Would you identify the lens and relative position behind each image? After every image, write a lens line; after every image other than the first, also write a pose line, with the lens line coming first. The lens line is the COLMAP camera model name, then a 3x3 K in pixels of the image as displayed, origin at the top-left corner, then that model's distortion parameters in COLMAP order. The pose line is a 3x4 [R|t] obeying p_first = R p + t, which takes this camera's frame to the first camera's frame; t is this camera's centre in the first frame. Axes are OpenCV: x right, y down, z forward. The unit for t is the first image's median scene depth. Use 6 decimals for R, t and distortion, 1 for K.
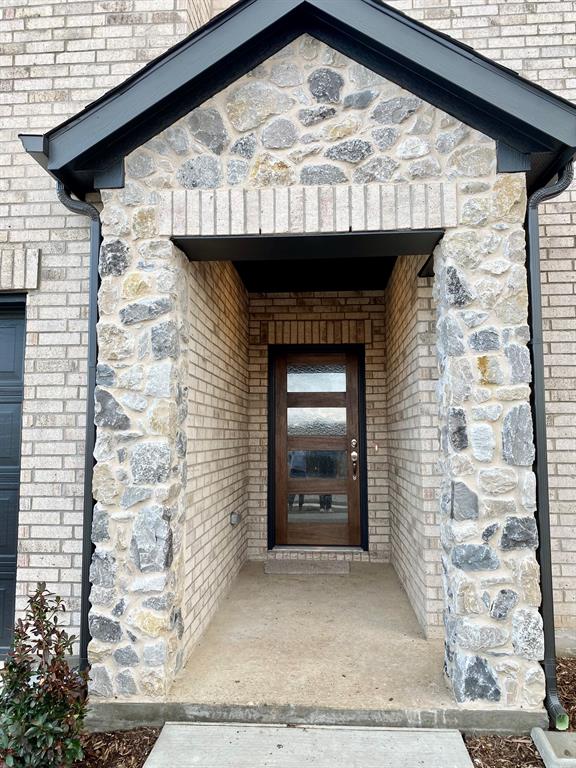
lens RADIAL K [[584.8, 0, 288.0], [0, 584.8, 384.0], [0, 0, 1]] dist [-0.003174, -0.002258]
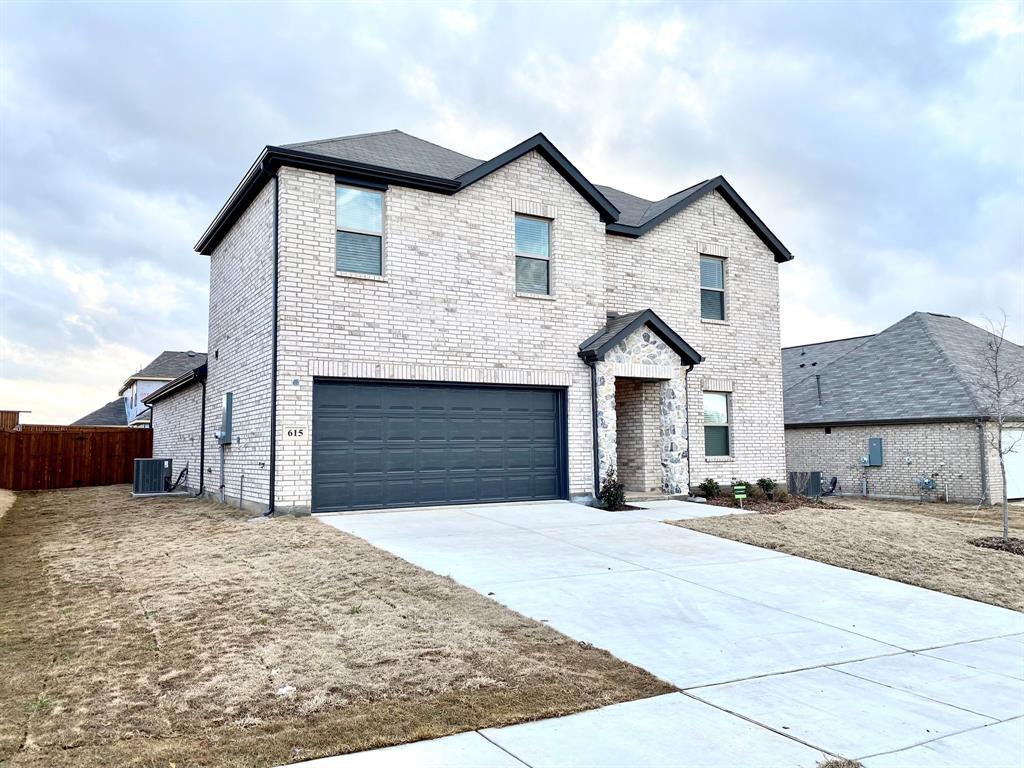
lens RADIAL K [[779.7, 0, 512.0], [0, 779.7, 384.0], [0, 0, 1]] dist [-0.003174, -0.002258]
pose [[0.828174, 0.045138, 0.558650, -3.513493], [-0.044565, 0.998899, -0.014644, -0.103386], [-0.558696, -0.012768, 0.829274, -2.733357]]
